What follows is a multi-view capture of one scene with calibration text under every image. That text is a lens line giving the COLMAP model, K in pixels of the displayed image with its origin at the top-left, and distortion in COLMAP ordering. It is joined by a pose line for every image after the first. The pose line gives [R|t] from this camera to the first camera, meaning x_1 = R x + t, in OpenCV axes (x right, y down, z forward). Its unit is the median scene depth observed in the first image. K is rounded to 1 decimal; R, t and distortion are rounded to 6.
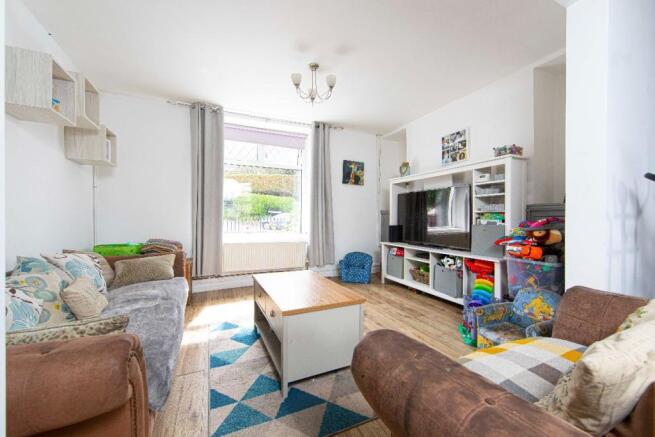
lens RADIAL K [[280.2, 0, 327.5], [0, 280.2, 218.5], [0, 0, 1]] dist [-0.004128, -0.000419]
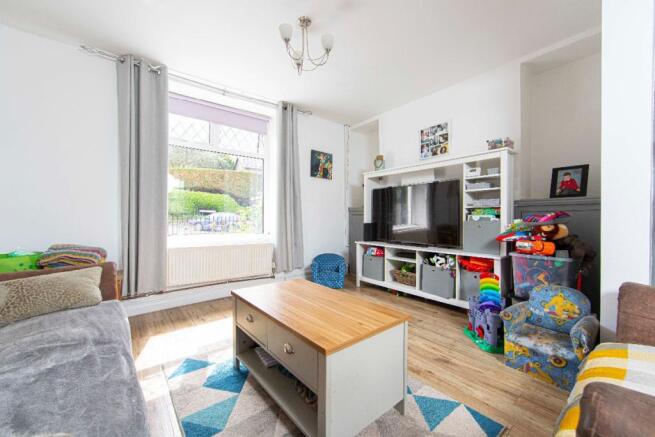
lens RADIAL K [[280.2, 0, 327.5], [0, 280.2, 218.5], [0, 0, 1]] dist [-0.004128, -0.000419]
pose [[0.967934, -0.004010, 0.251172, -0.156601], [0.004571, 0.999988, -0.001652, 0.013017], [-0.251162, 0.002747, 0.967941, 0.177633]]
